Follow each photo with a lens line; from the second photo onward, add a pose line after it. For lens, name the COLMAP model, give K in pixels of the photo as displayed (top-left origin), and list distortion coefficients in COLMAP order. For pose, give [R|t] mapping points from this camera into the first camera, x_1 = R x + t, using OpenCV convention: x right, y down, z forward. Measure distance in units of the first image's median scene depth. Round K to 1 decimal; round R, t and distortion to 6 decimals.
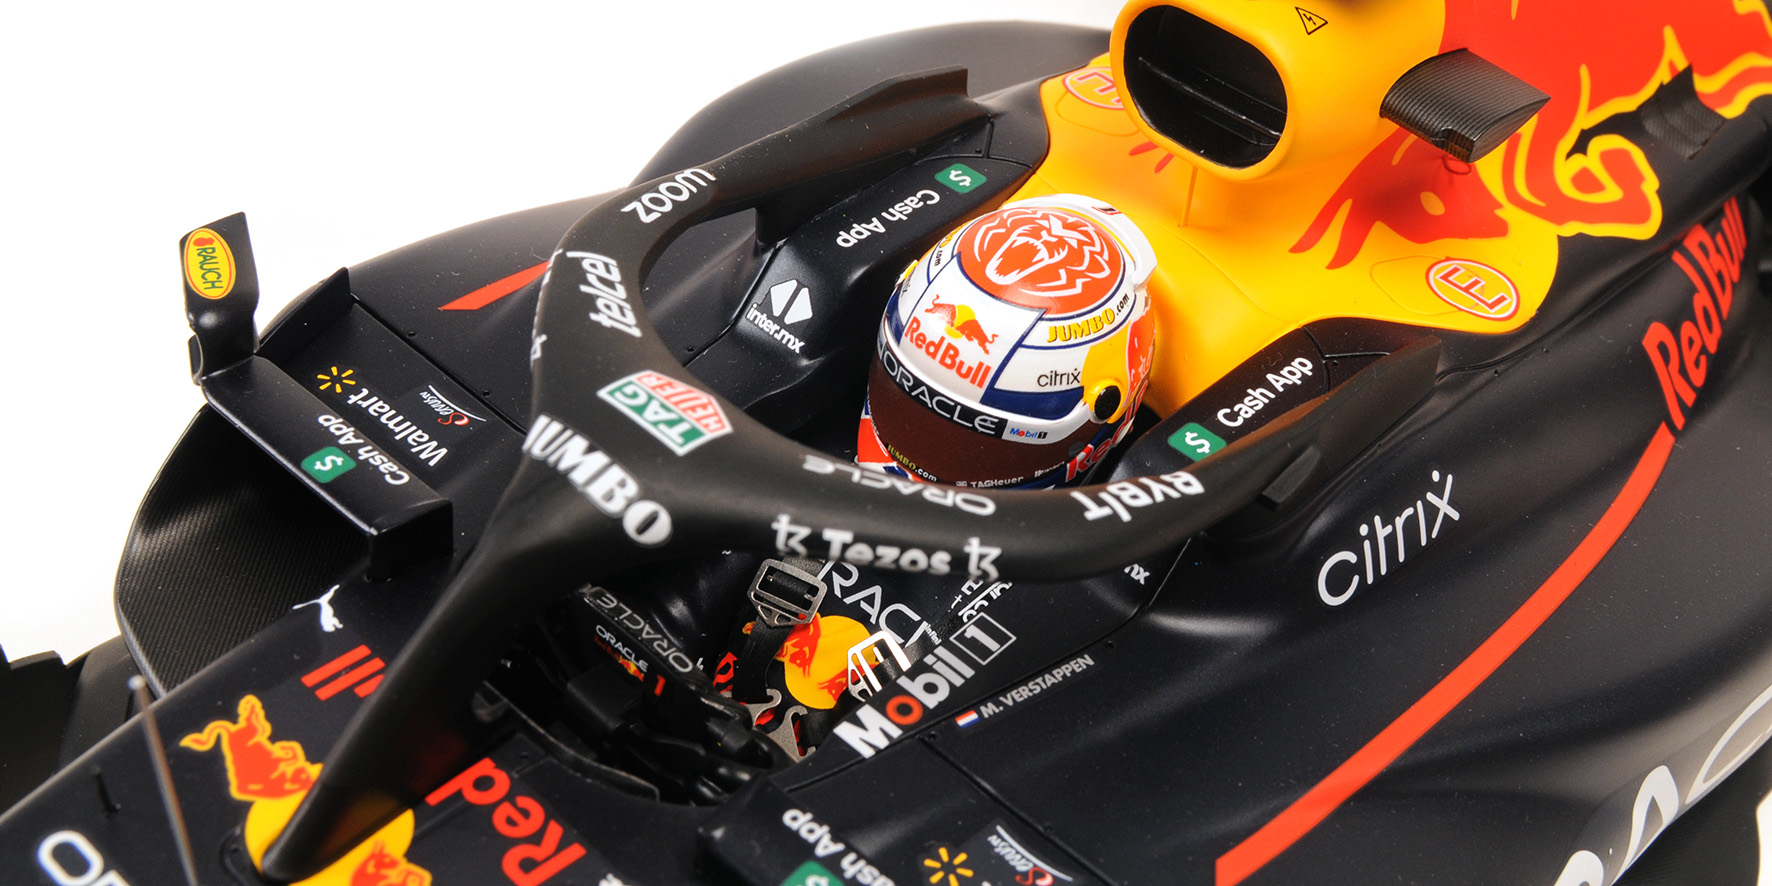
lens RADIAL K [[2224.7, 0, 886.0], [0, 2224.7, 443.0], [0, 0, 1]] dist [-0.019720, -0.019554]
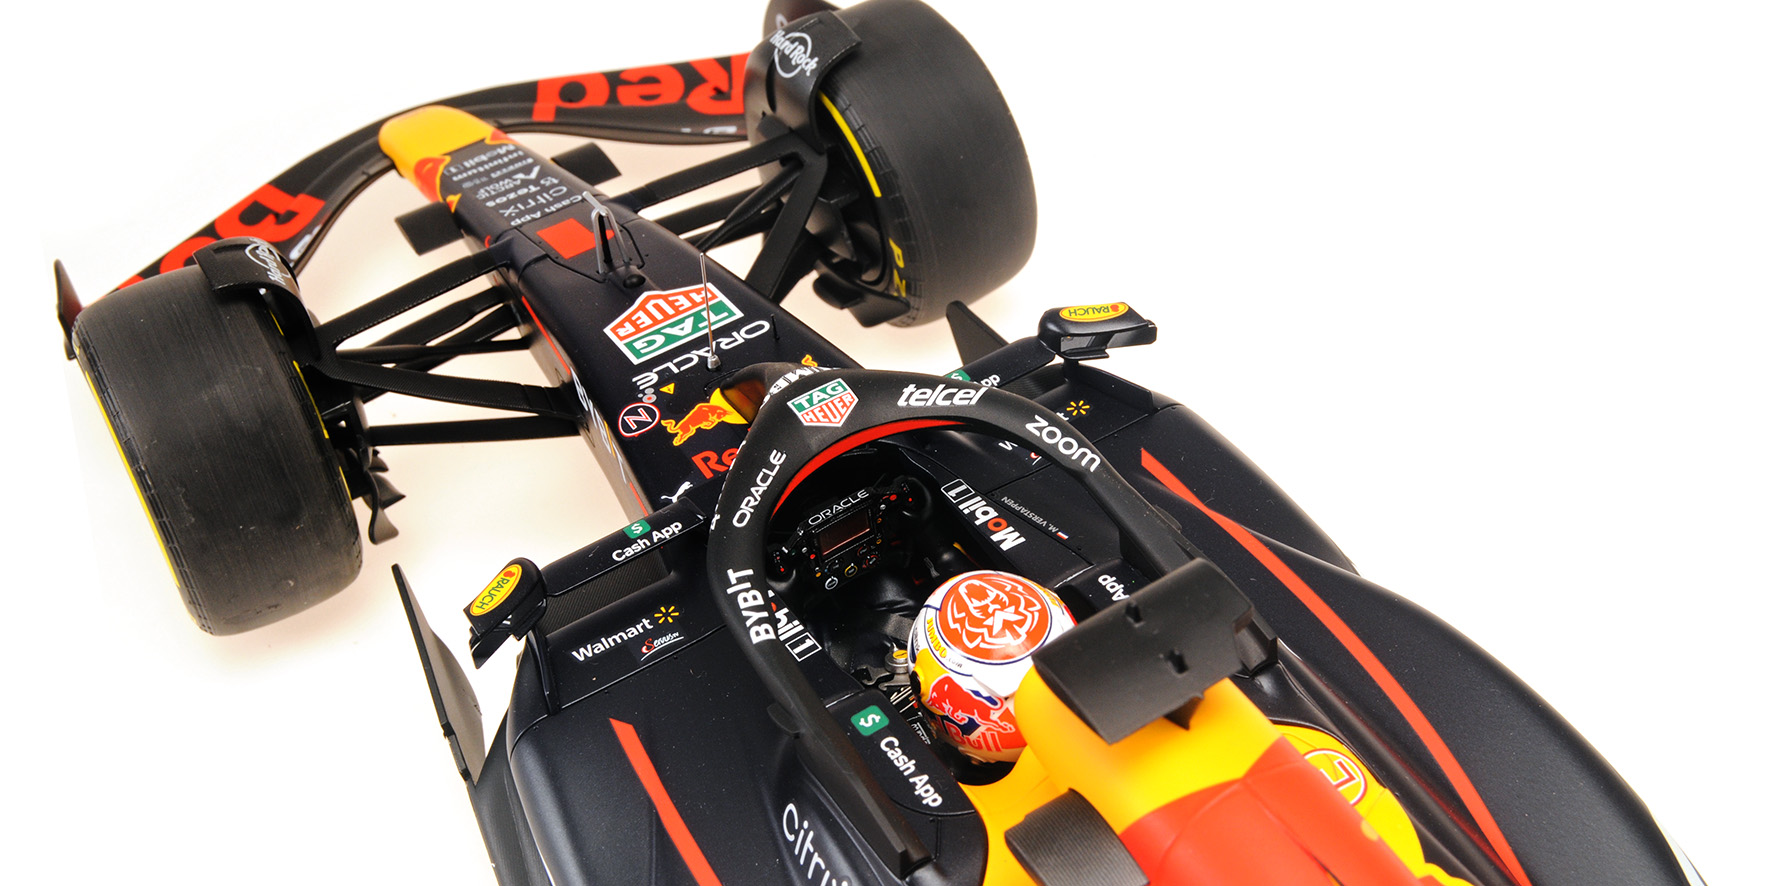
lens RADIAL K [[2224.7, 0, 886.0], [0, 2224.7, 443.0], [0, 0, 1]] dist [-0.019720, -0.019554]
pose [[-0.334642, 0.560413, -0.757596, 1.193793], [-0.519273, 0.561212, 0.644513, -1.105190], [0.786365, 0.609080, 0.103202, 0.730046]]
